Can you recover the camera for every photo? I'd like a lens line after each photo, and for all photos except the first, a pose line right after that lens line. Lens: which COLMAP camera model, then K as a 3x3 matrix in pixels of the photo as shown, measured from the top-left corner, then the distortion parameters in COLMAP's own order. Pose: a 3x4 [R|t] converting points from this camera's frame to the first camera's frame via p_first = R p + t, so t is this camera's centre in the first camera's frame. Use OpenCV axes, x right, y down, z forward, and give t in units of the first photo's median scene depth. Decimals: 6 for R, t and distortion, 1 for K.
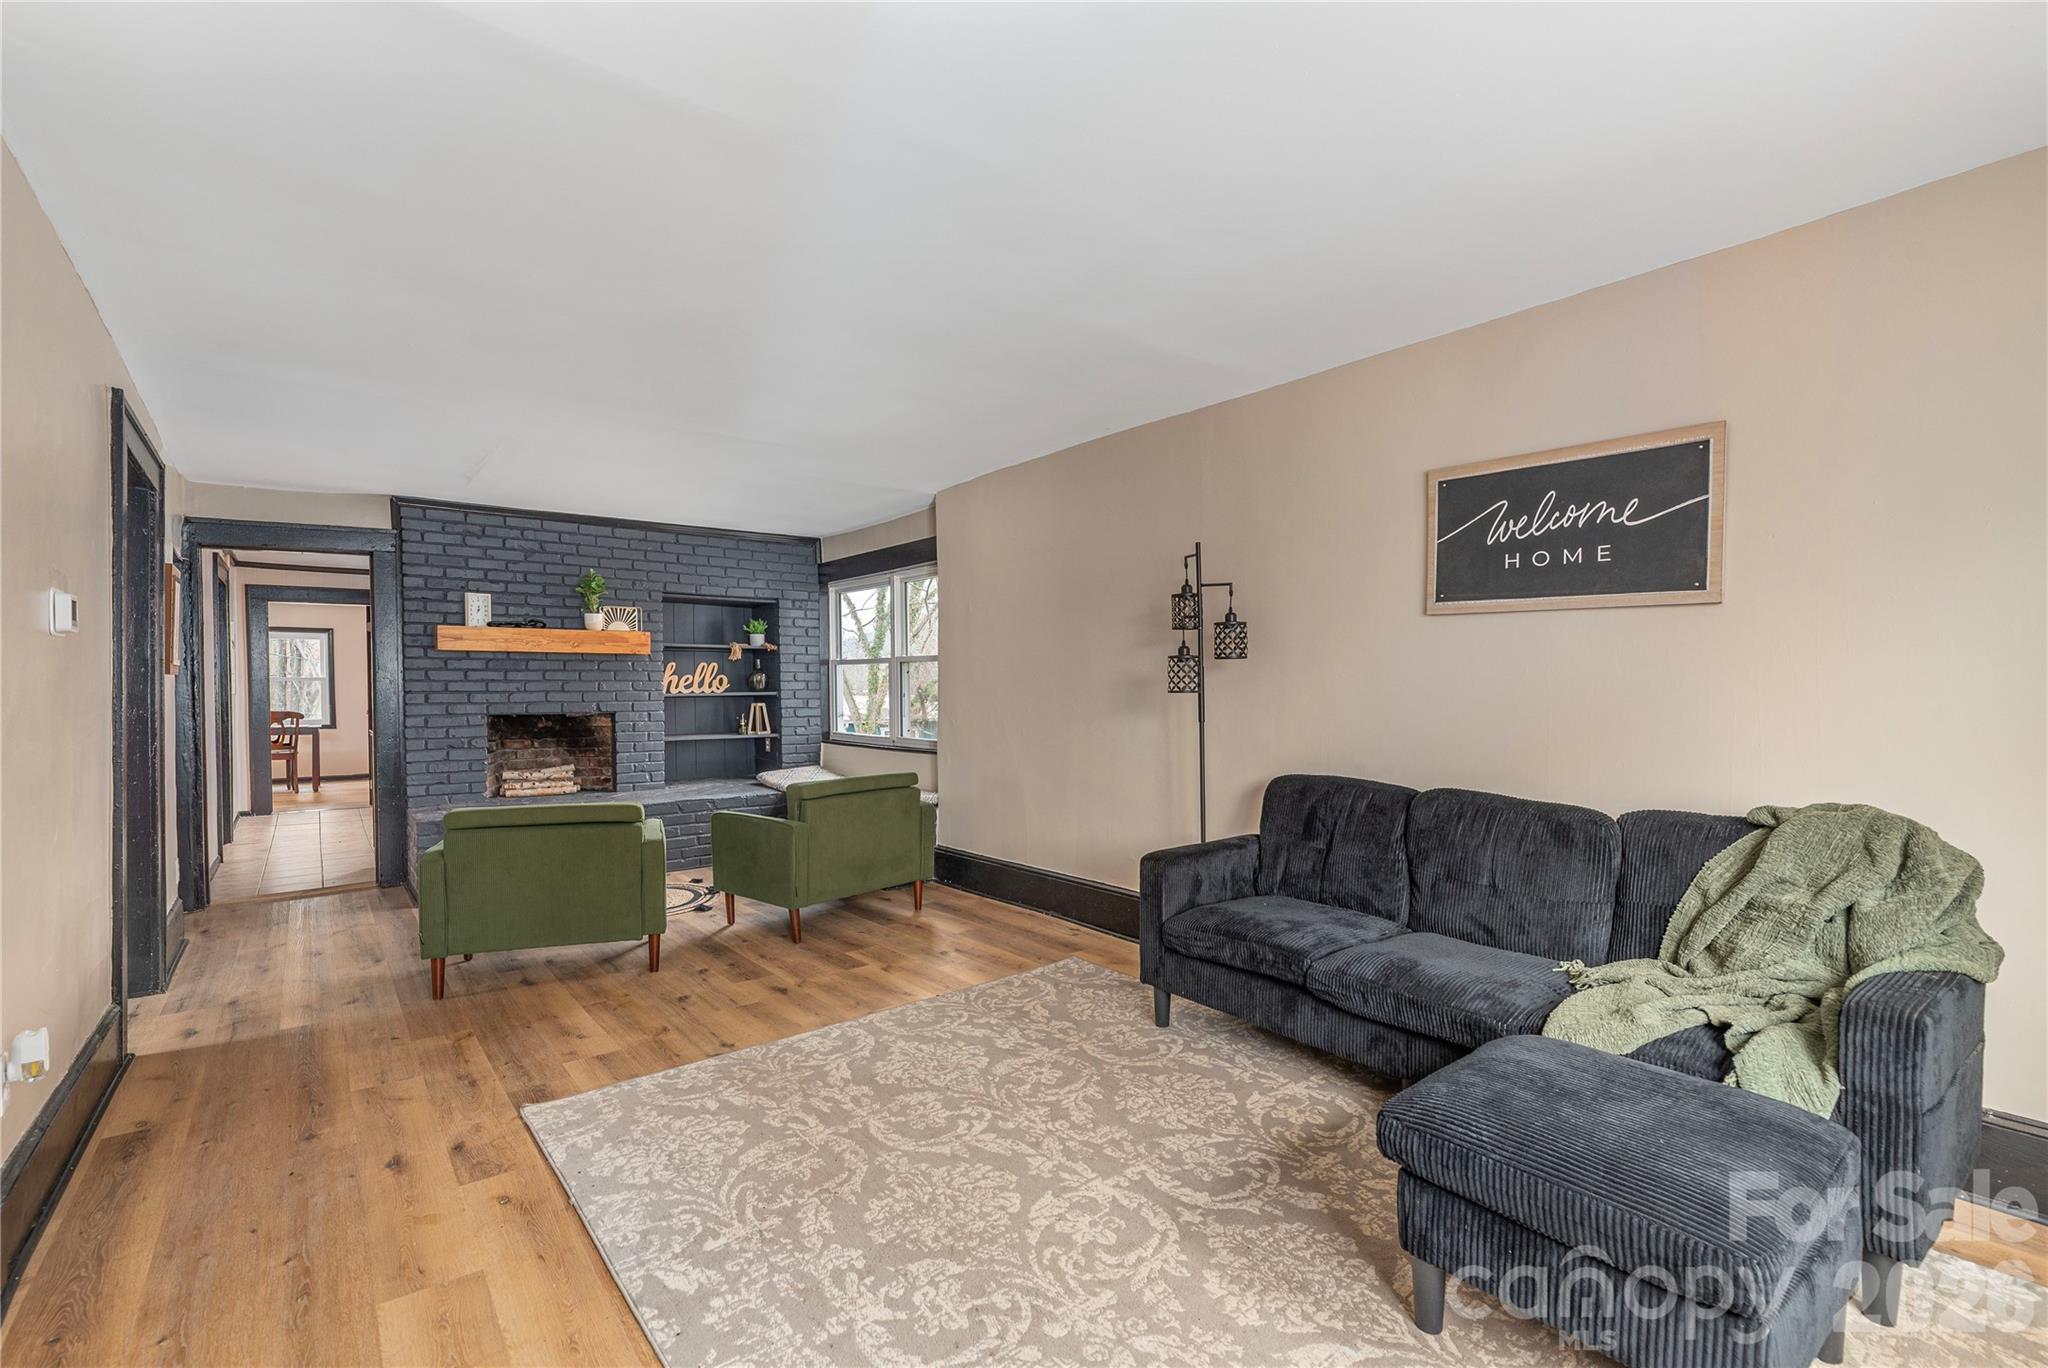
lens RADIAL K [[909.2, 0, 1019.4], [0, 909.2, 717.5], [0, 0, 1]] dist [-0.000568, 0.000065]
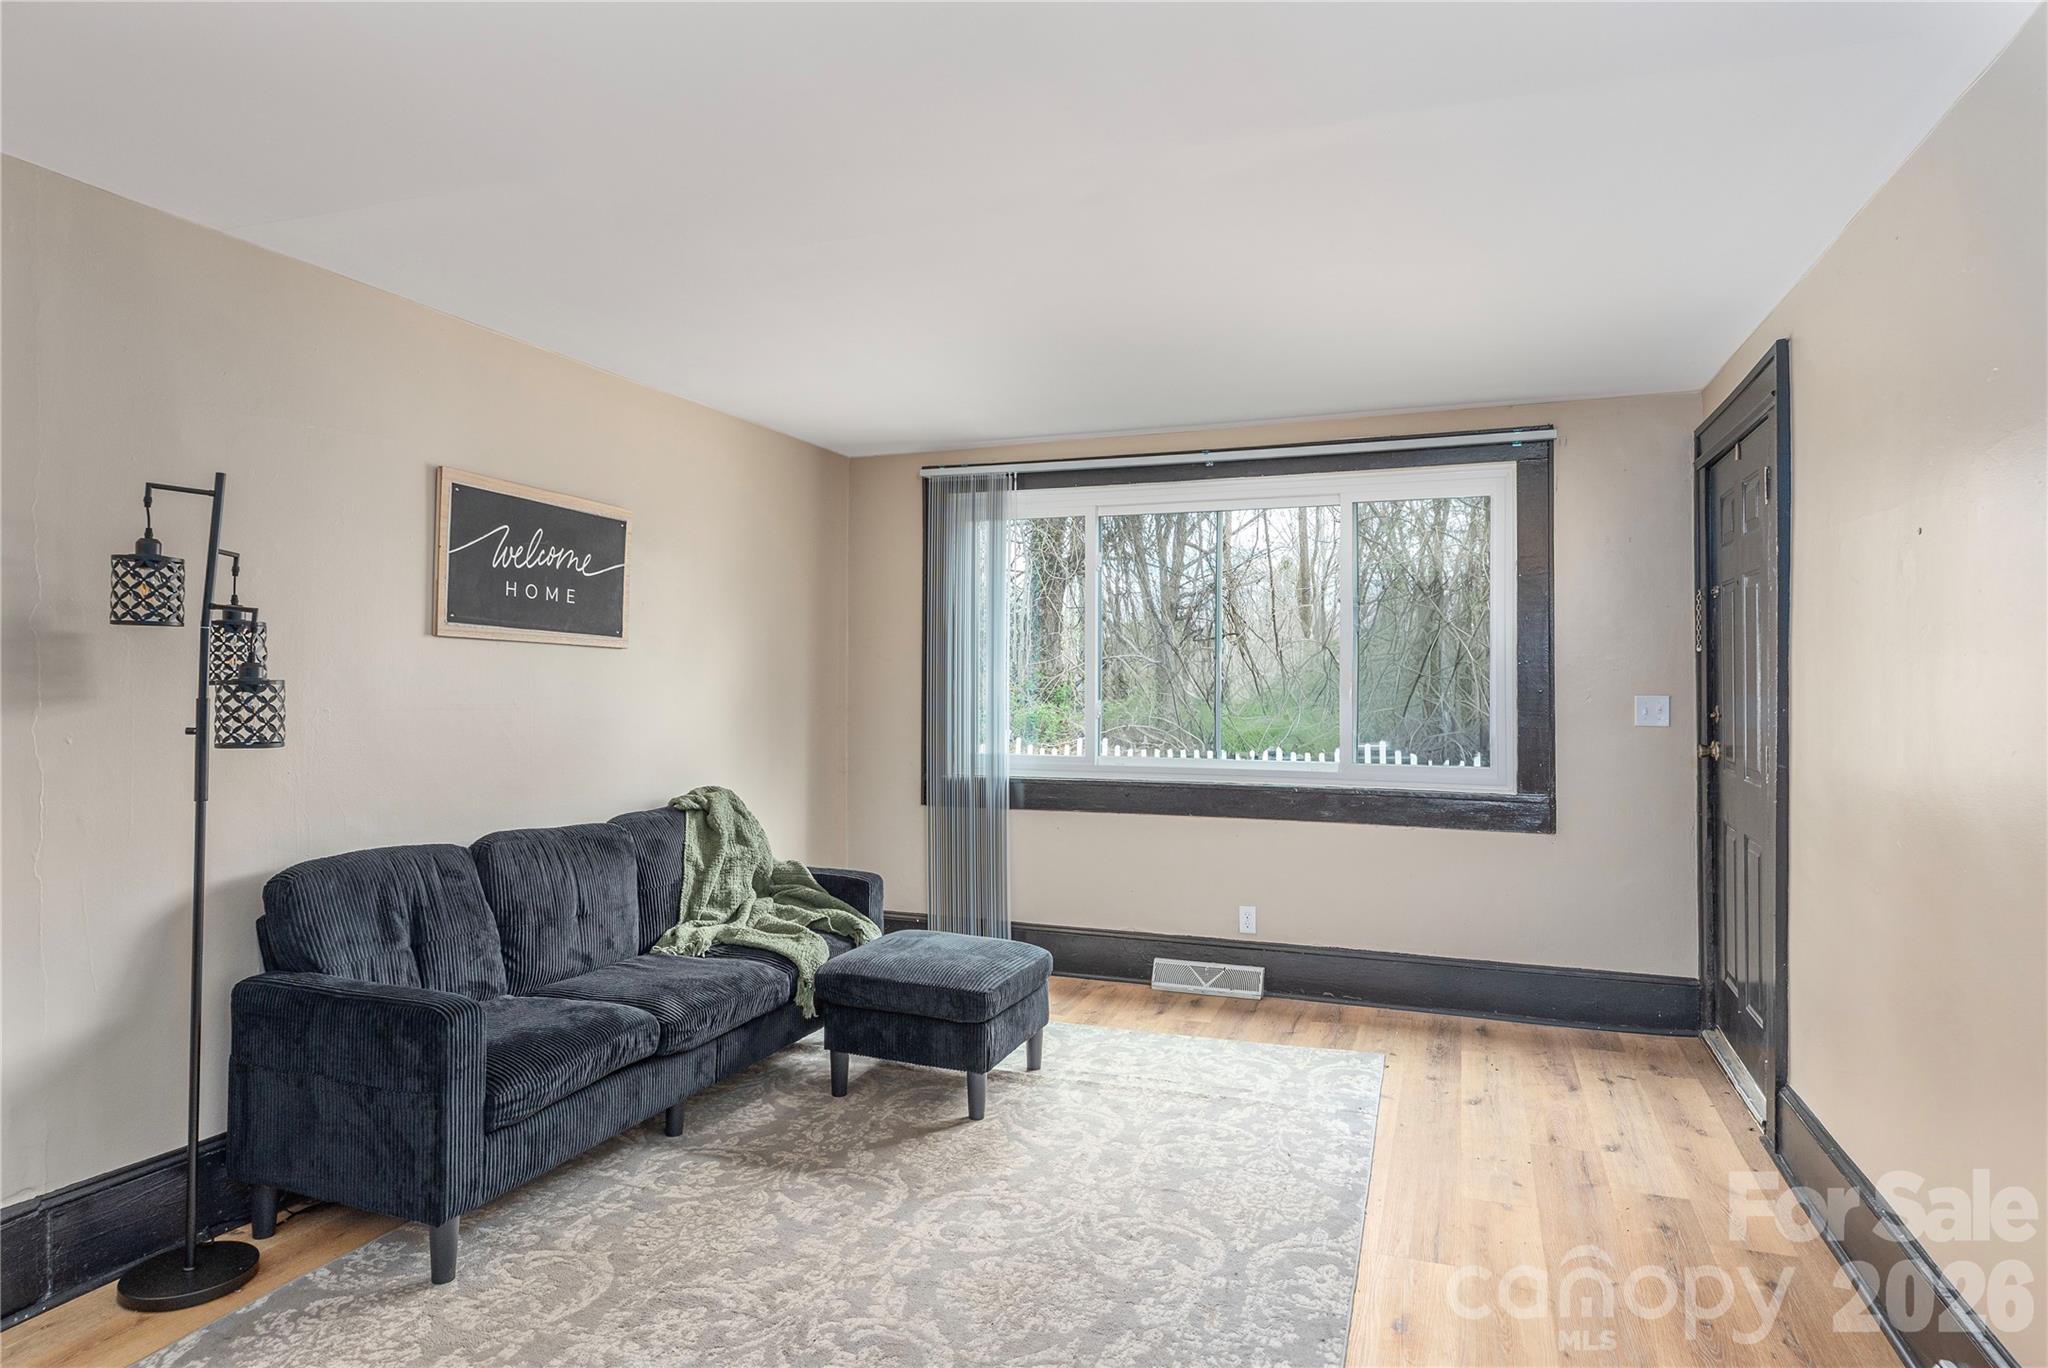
lens RADIAL K [[1188.4, 0, 1024.0], [0, 1188.4, 684.0], [0, 0, 1]] dist [-0.003232, -0.000461]
pose [[-0.520379, -0.004051, 0.853926, -0.911793], [0.030031, 0.999283, 0.023041, -0.091902], [-0.853407, 0.037634, -0.519885, 1.316876]]
